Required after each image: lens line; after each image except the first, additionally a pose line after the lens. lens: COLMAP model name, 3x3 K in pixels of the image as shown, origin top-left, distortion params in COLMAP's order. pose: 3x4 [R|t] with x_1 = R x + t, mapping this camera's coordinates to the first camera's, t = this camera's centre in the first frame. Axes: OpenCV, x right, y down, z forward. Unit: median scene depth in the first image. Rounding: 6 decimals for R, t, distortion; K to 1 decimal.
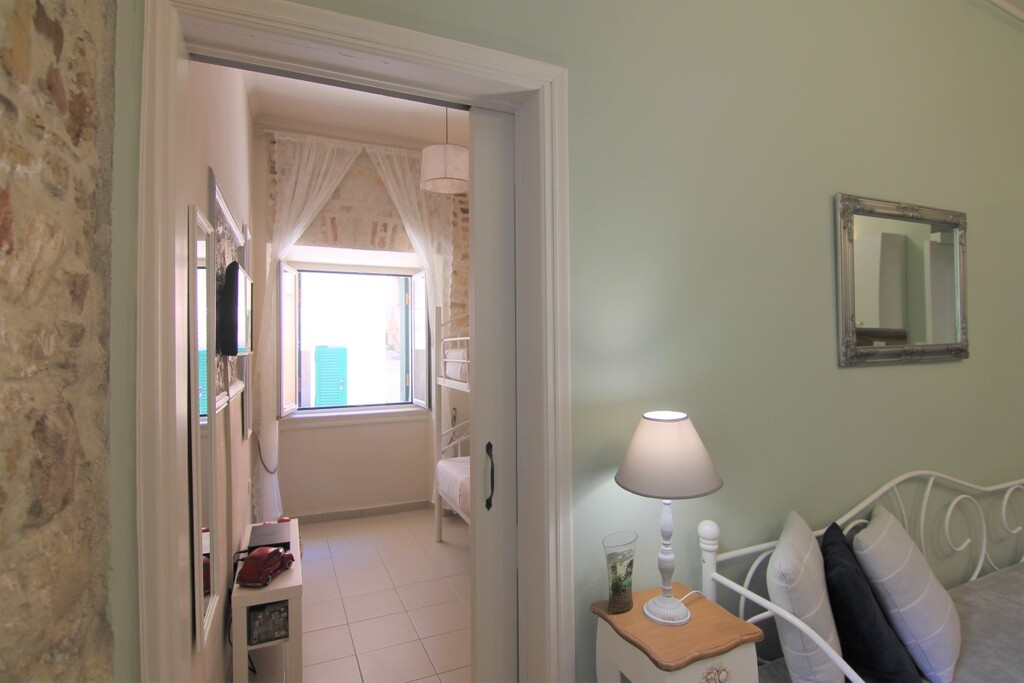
lens RADIAL K [[523.5, 0, 515.6], [0, 523.5, 333.4], [0, 0, 1]] dist [-0.004827, -0.012334]
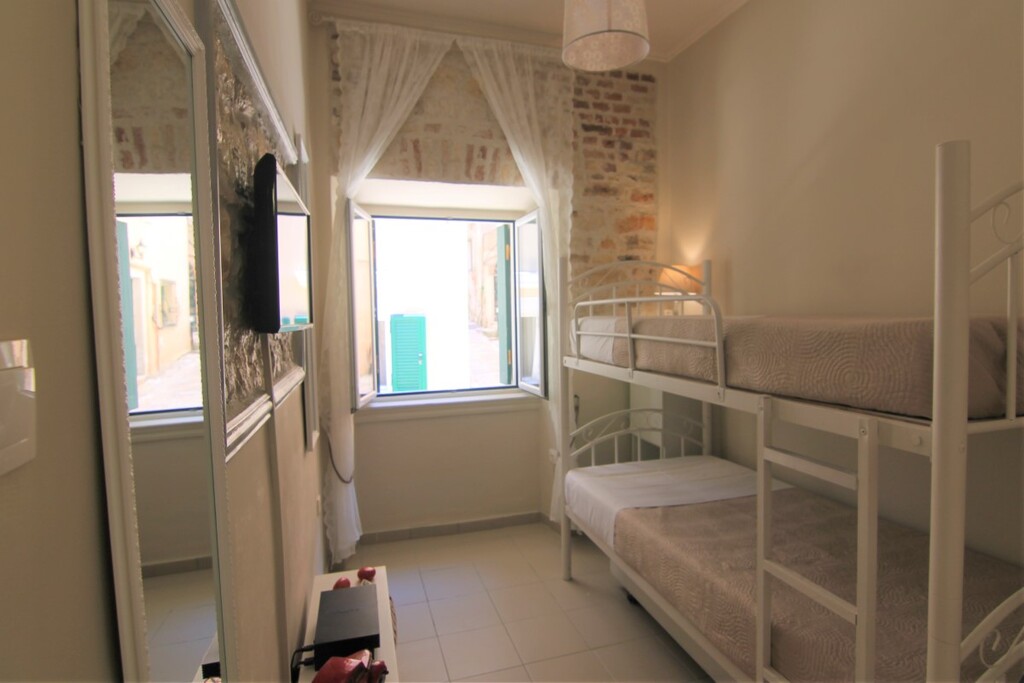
lens RADIAL K [[530.7, 0, 514.7], [0, 530.7, 335.8], [0, 0, 1]] dist [-0.010571, -0.009391]
pose [[0.992356, -0.003340, -0.123361, -0.118723], [0.011458, 0.997809, 0.065155, 0.007242], [0.122873, -0.066071, 0.990221, 0.258041]]
